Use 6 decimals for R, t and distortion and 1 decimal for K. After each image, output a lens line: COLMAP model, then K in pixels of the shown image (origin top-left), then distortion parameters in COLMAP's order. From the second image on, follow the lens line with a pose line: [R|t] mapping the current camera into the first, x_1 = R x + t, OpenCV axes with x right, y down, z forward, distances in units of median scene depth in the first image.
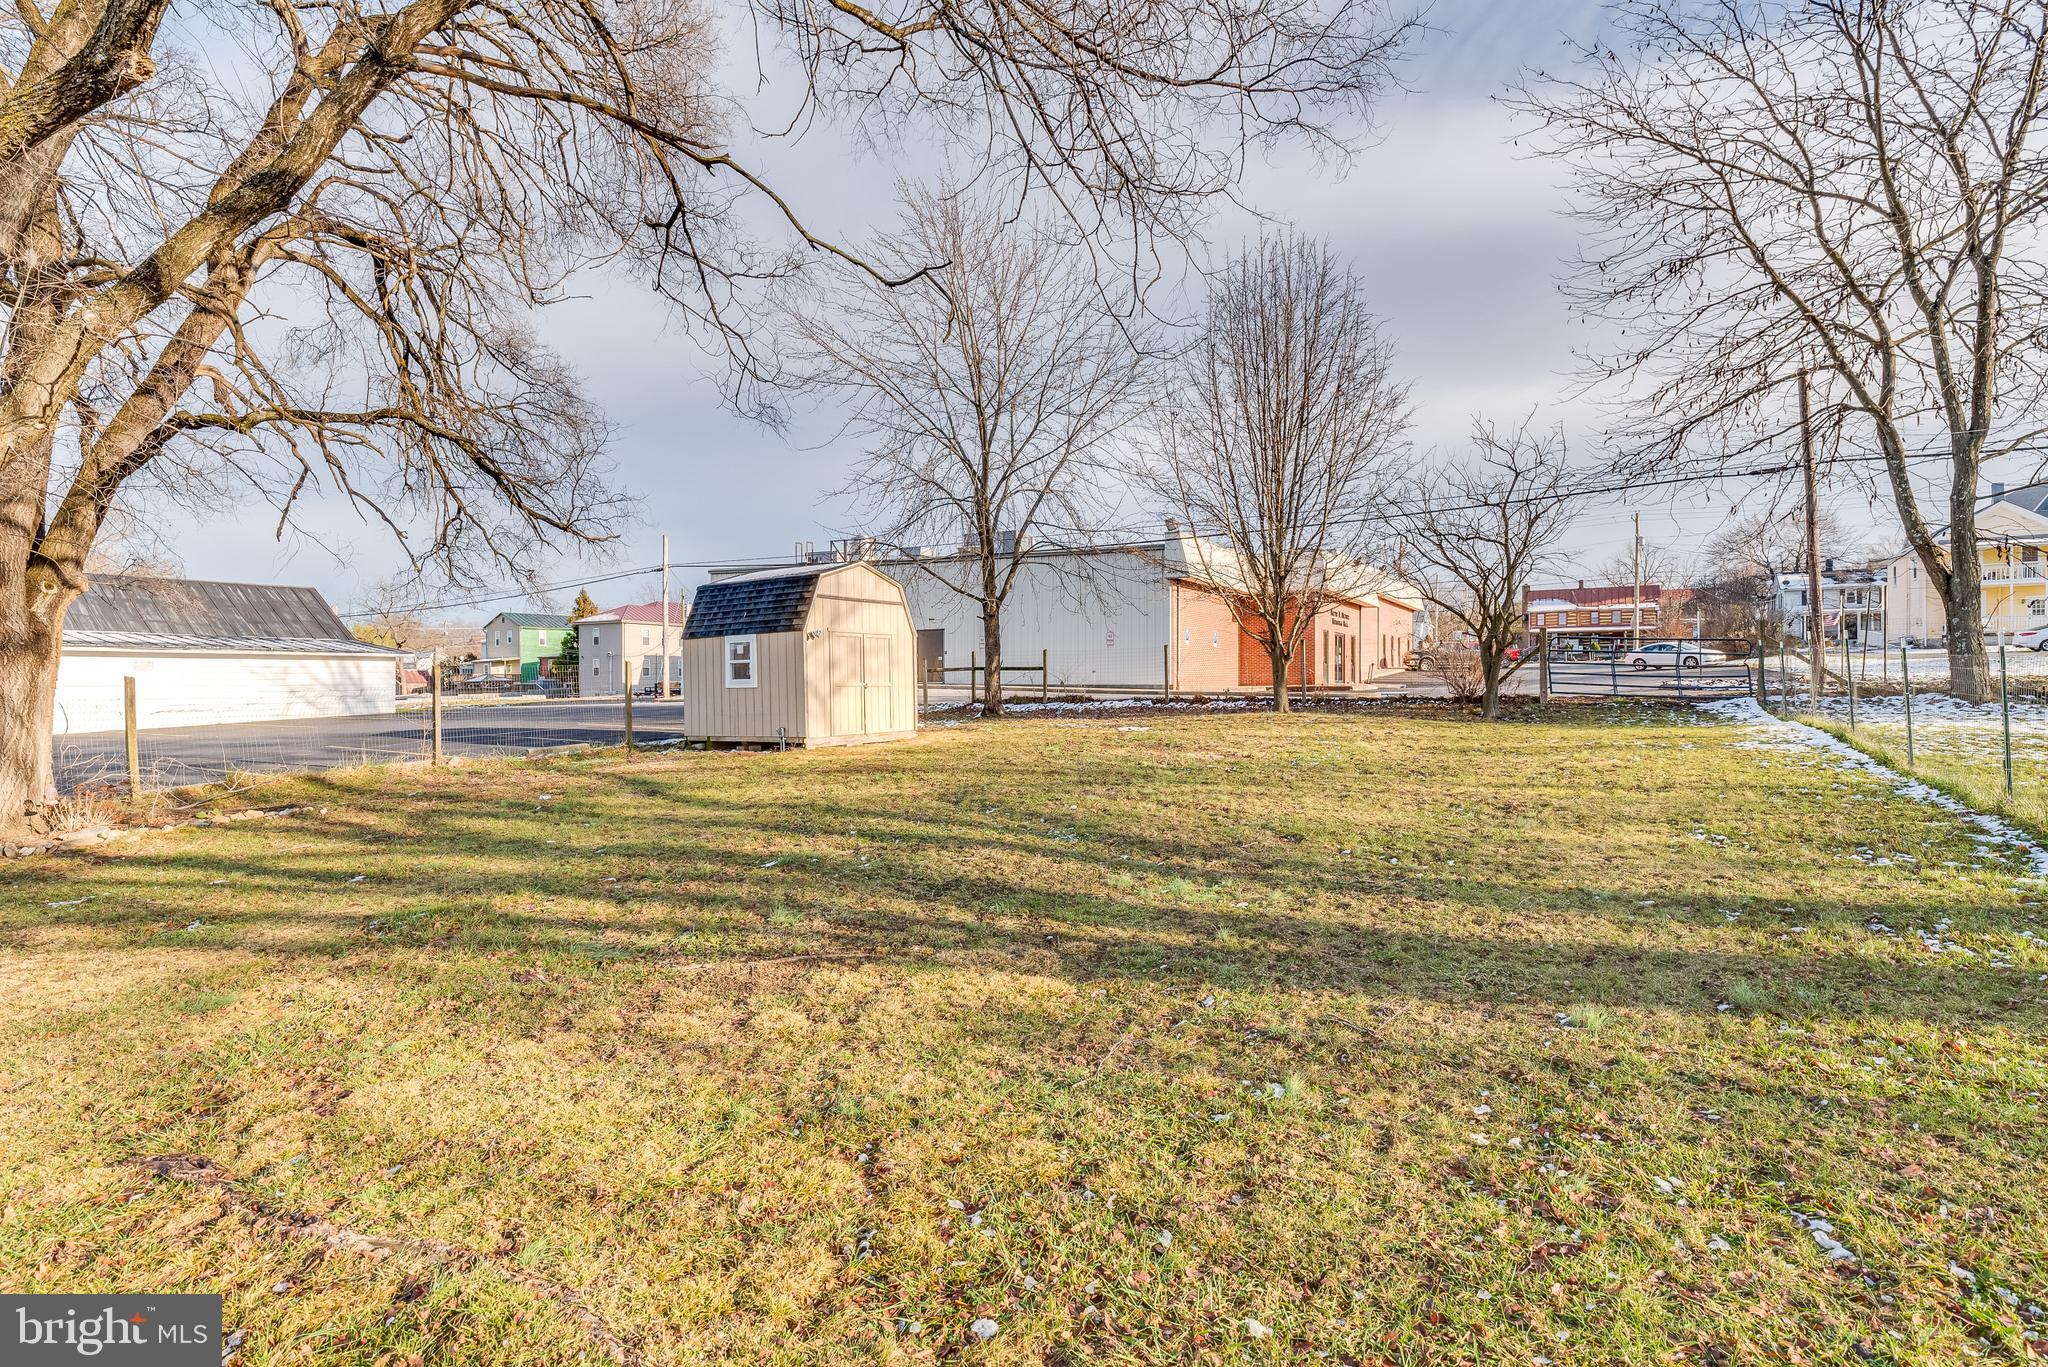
lens RADIAL K [[1191.3, 0, 1001.3], [0, 1191.3, 682.0], [0, 0, 1]] dist [-0.000563, -0.000801]
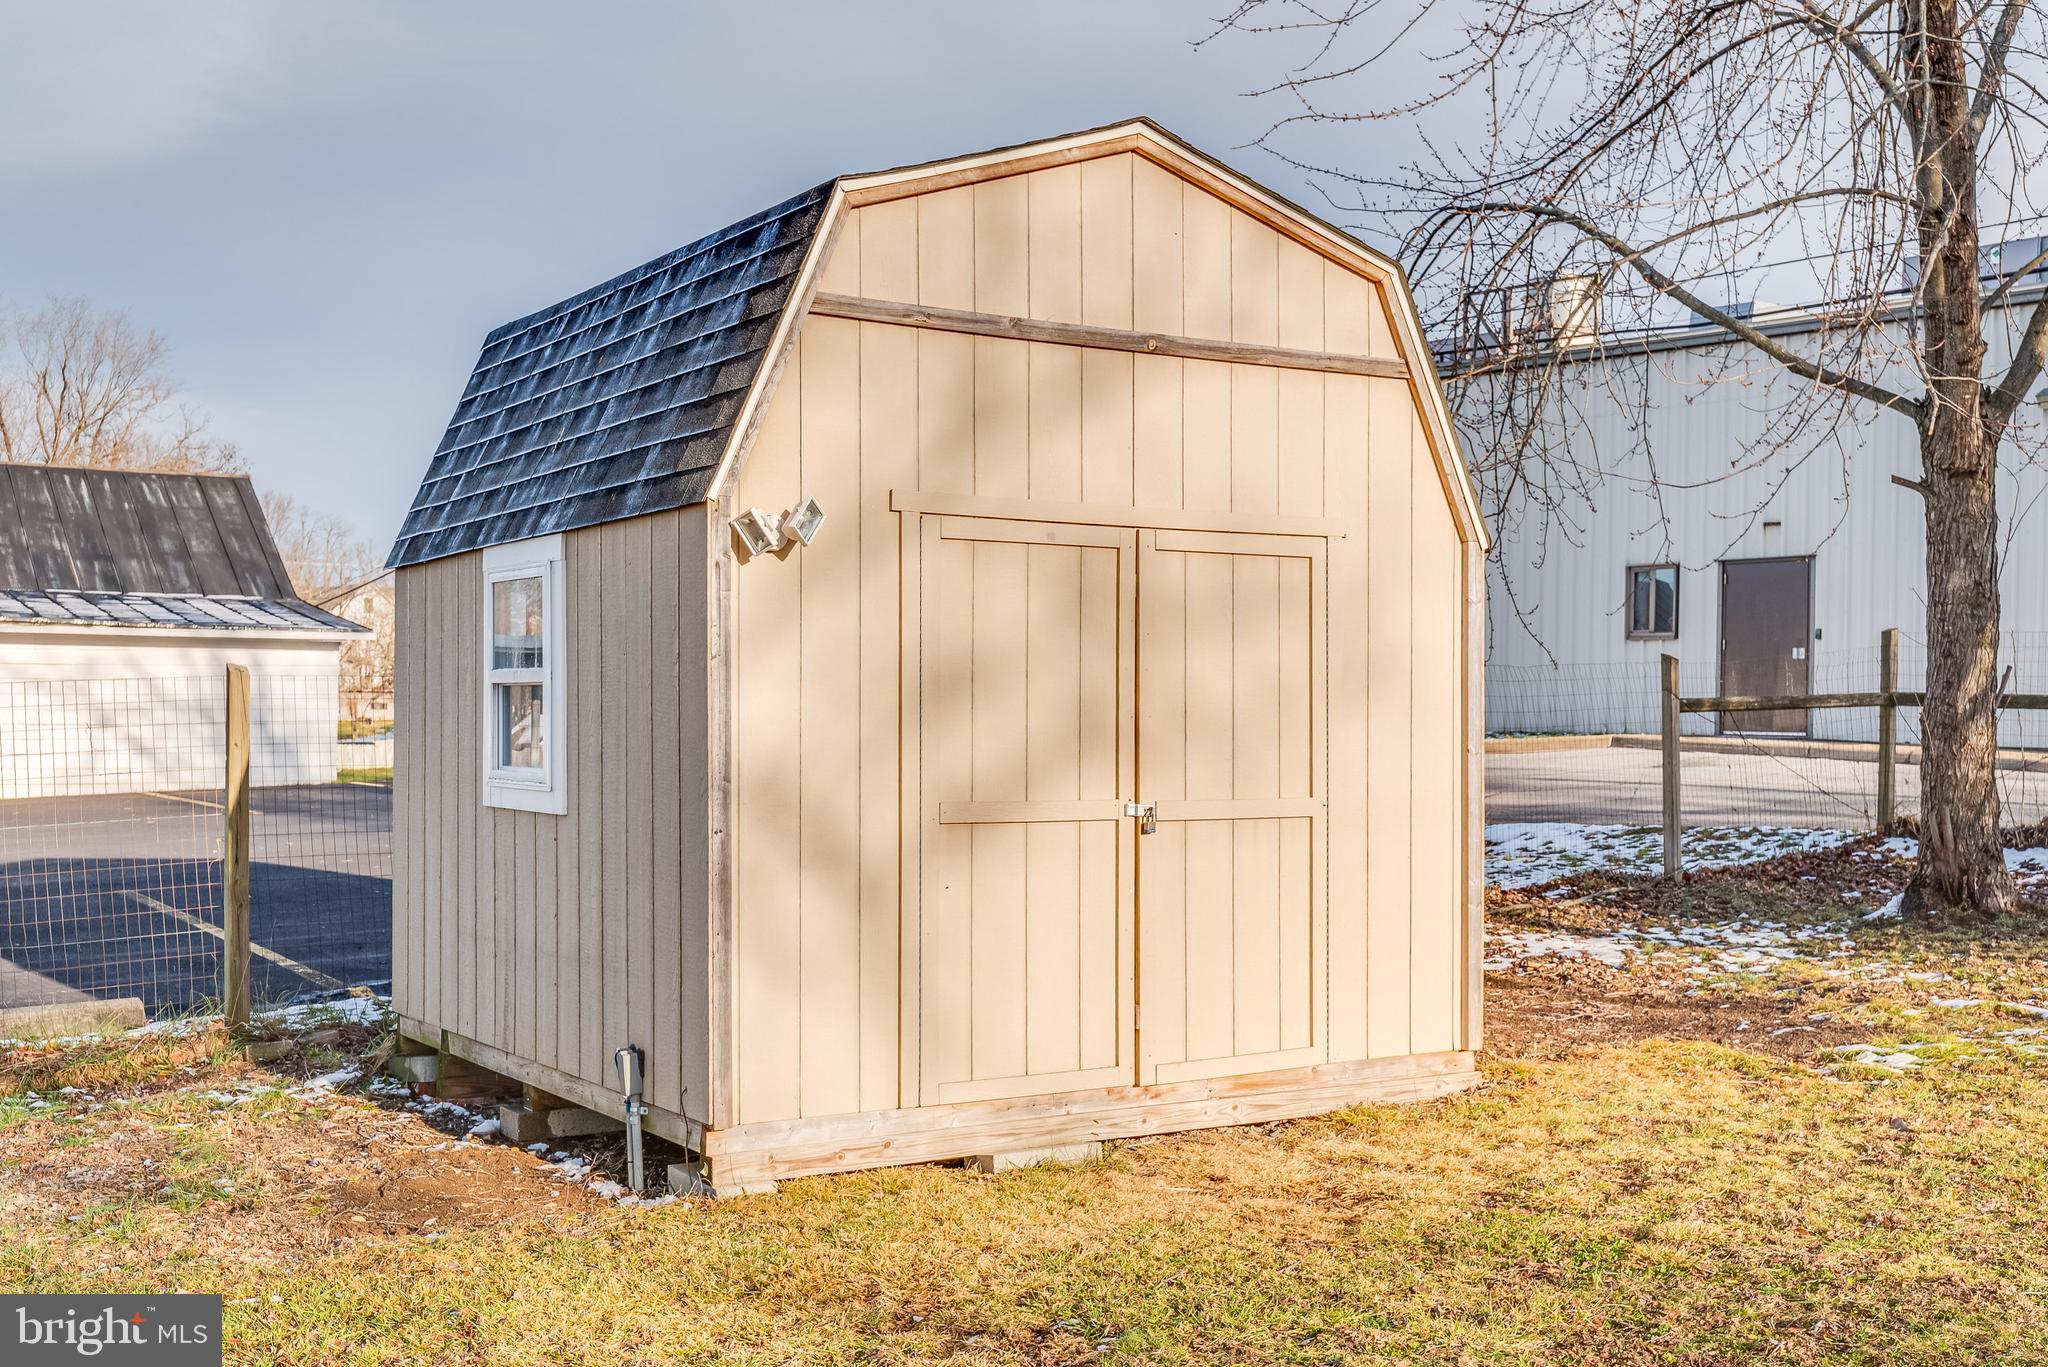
lens RADIAL K [[2178.3, 0, 1024.0], [0, 2178.3, 683.5], [0, 0, 1]] dist [-0.005825, -0.009969]
pose [[0.903982, 0.012500, -0.427387, 0.008390], [-0.012426, 0.999918, 0.002963, -0.013916], [0.427389, 0.002632, 0.904064, 0.541510]]
